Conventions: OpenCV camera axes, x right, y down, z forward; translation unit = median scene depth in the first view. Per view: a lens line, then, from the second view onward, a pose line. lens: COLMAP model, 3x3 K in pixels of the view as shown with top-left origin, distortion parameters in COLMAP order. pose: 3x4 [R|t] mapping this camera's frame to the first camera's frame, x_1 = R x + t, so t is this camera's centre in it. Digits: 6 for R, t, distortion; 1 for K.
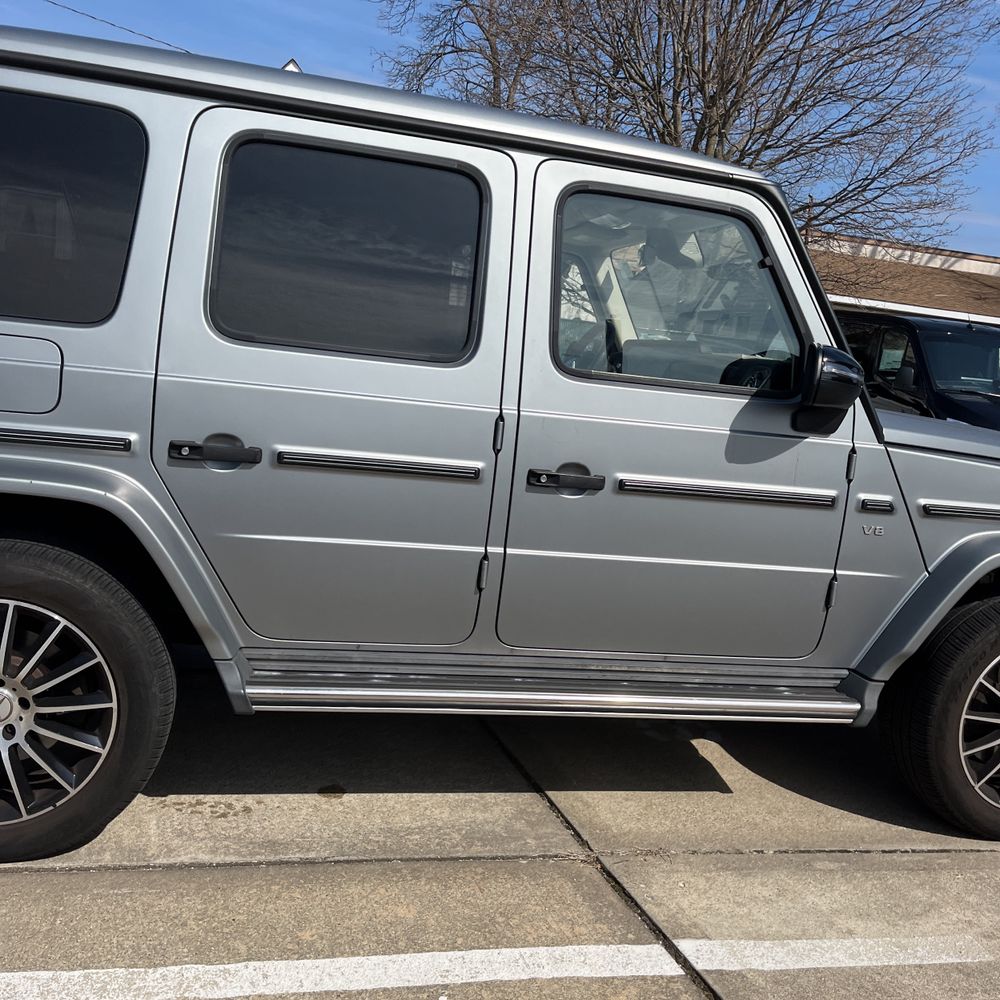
lens RADIAL K [[1013.4, 0, 500.0], [0, 1013.4, 500.0], [0, 0, 1]] dist [0.013626, -0.005081]
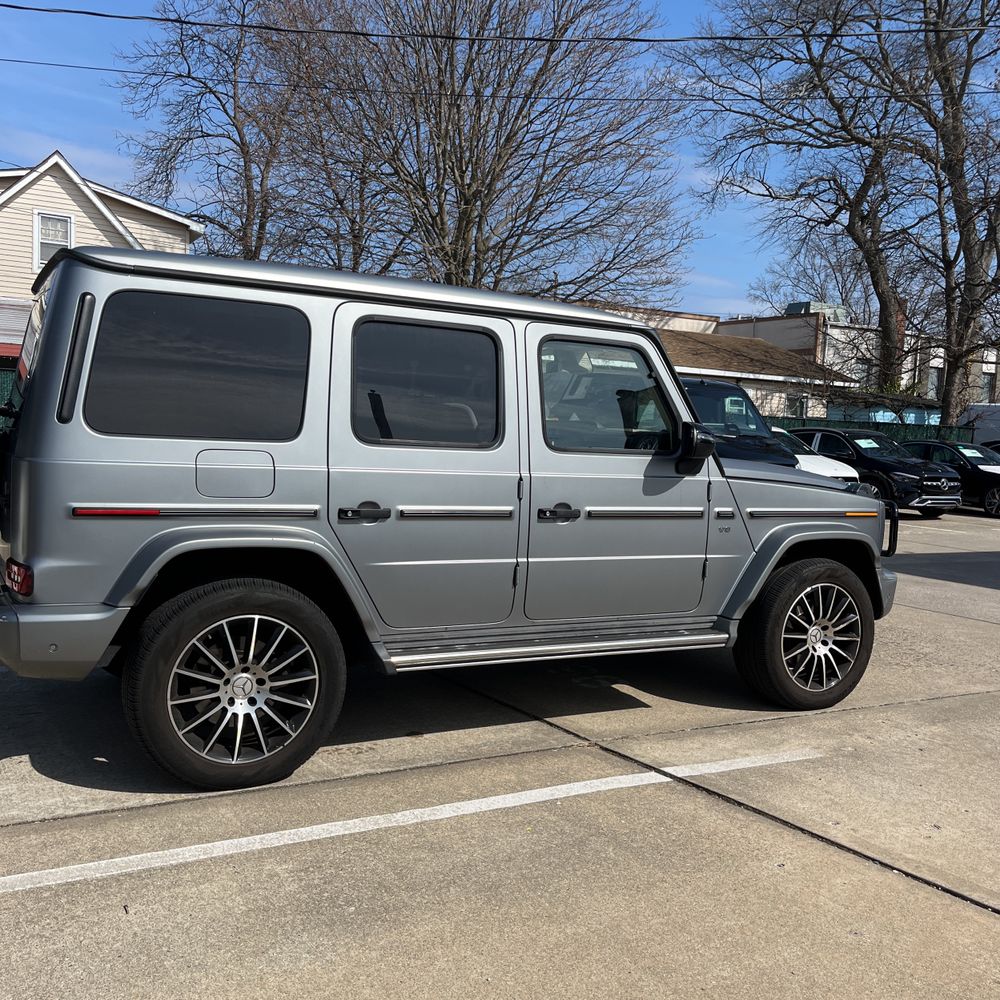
lens RADIAL K [[1023.6, 0, 510.0], [0, 1023.6, 514.0], [0, 0, 1]] dist [0.014092, 0.043186]
pose [[0.962043, -0.085192, 0.259261, -0.427424], [0.096858, 0.994766, -0.032537, 0.026653], [-0.255133, 0.056413, 0.965259, -0.566611]]
